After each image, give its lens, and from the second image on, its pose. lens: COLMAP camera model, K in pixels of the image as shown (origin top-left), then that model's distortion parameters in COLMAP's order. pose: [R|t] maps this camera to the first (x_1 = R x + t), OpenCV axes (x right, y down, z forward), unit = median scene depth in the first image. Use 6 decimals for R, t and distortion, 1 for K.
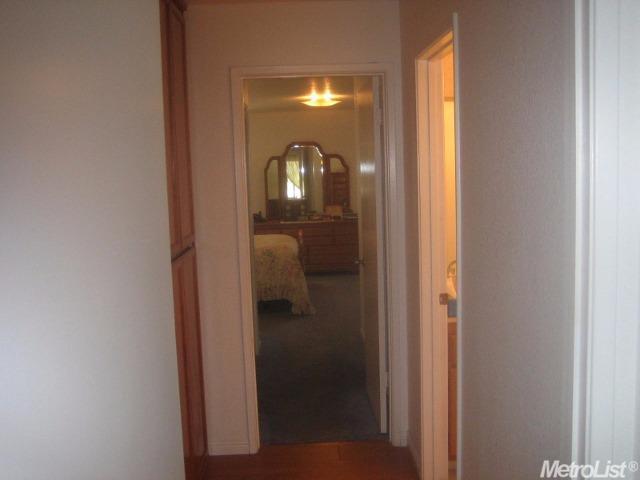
lens RADIAL K [[670.1, 0, 320.0], [0, 670.1, 240.0], [0, 0, 1]] dist [-0.134585, 0.151975]
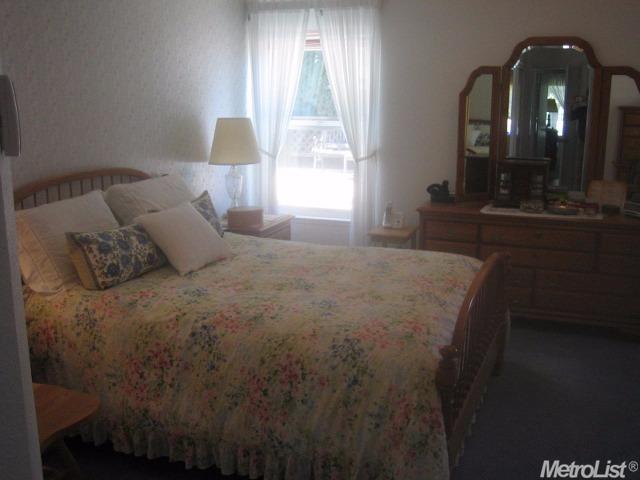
lens RADIAL K [[670.1, 0, 320.0], [0, 670.1, 240.0], [0, 0, 1]] dist [-0.134585, 0.151975]
pose [[0.908136, 0.127243, -0.398871, 0.026151], [-0.077458, 0.987314, 0.138606, -0.060293], [0.411448, -0.094977, 0.906471, 0.522628]]
